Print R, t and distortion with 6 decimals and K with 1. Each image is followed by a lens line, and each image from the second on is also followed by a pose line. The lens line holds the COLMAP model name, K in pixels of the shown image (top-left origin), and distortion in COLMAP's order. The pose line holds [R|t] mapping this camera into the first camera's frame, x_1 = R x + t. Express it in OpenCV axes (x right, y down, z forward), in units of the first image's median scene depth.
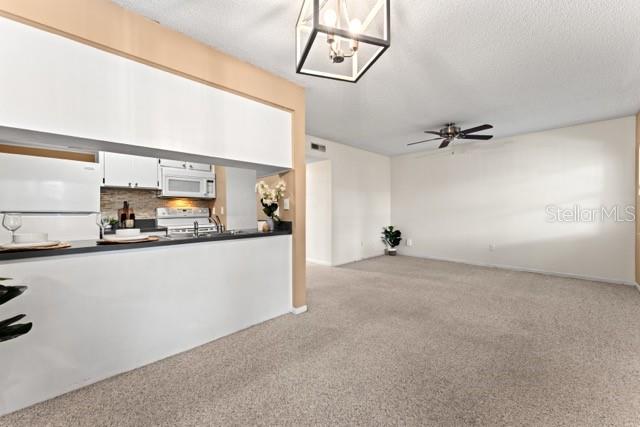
lens RADIAL K [[254.5, 0, 322.3], [0, 254.5, 211.9], [0, 0, 1]] dist [0.001394, -0.000122]
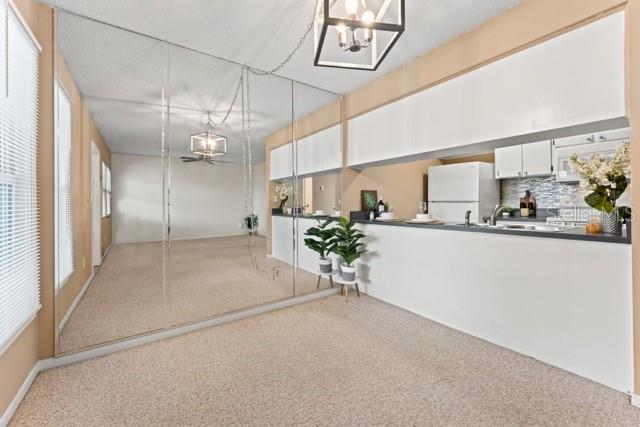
lens RADIAL K [[257.8, 0, 319.7], [0, 257.8, 204.0], [0, 0, 1]] dist [0.001058, 0.000011]
pose [[-0.162867, 0.009528, -0.986602, 0.362002], [0.009080, 0.999925, 0.008158, -0.002341], [0.986606, -0.007629, -0.162941, 0.345159]]
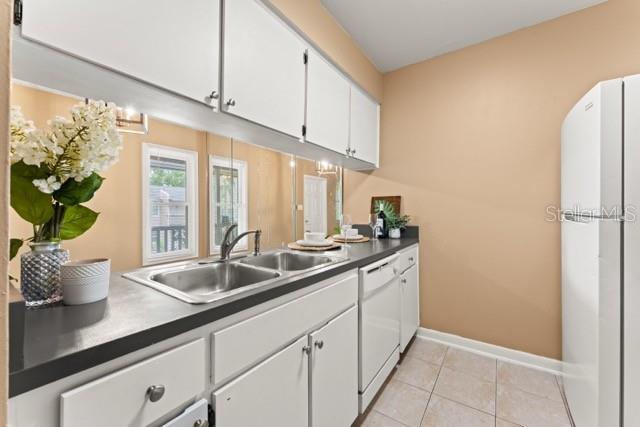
lens RADIAL K [[254.5, 0, 322.3], [0, 254.5, 211.9], [0, 0, 1]] dist [0.001394, -0.000122]
pose [[-0.979892, 0.013495, -0.199072, -0.320184], [0.012410, 0.999901, 0.006697, -0.009318], [0.199142, 0.004092, -0.979962, 0.980408]]
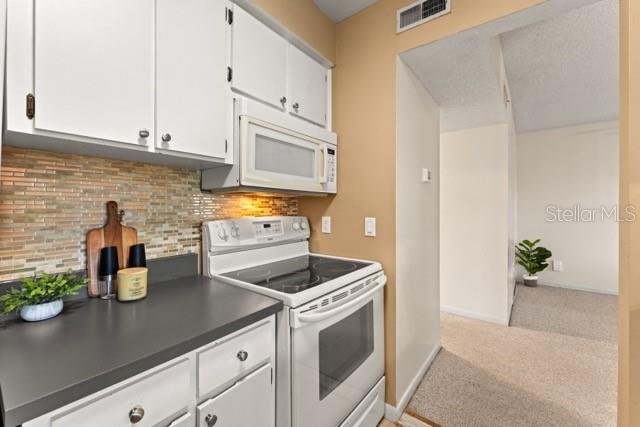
lens RADIAL K [[266.1, 0, 318.7], [0, 266.1, 207.8], [0, 0, 1]] dist [-0.000226, -0.000215]
pose [[0.990745, 0.008741, 0.135453, -0.566857], [-0.008173, 0.999955, -0.004749, -0.033914], [-0.135488, 0.003598, 0.990772, 0.653040]]
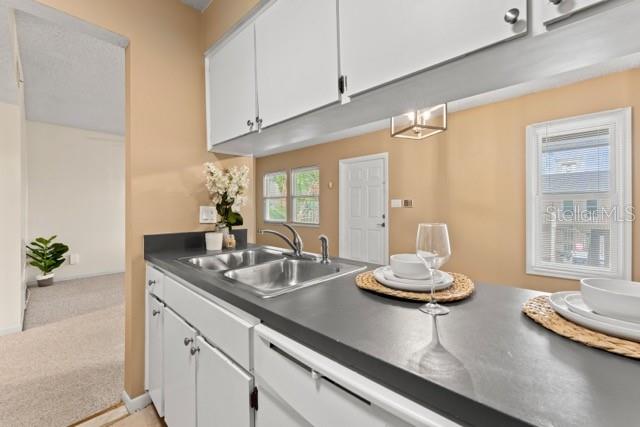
lens RADIAL K [[266.1, 0, 318.7], [0, 266.1, 207.8], [0, 0, 1]] dist [-0.000226, -0.000215]
pose [[-0.048945, 0.008759, 0.998763, -0.642964], [0.006779, 0.999941, -0.008437, -0.012251], [-0.998778, 0.006358, -0.049001, 0.606315]]
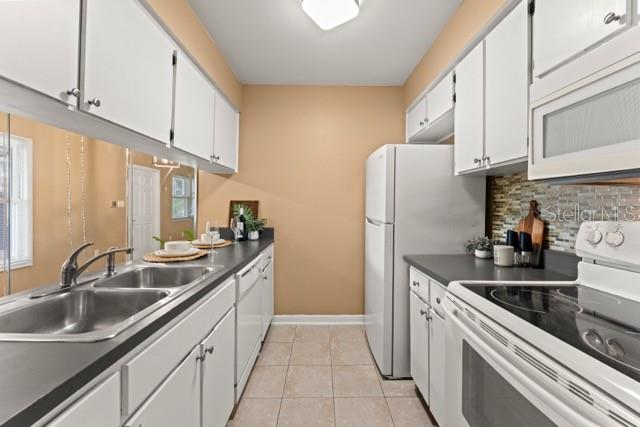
lens RADIAL K [[256.3, 0, 323.7], [0, 256.3, 207.6], [0, 0, 1]] dist [-0.001349, -0.000112]
pose [[-0.683089, 0.009982, -0.730267, -0.246641], [-0.002189, 0.999874, 0.015714, -0.035121], [0.730332, 0.012332, -0.682981, 1.009788]]
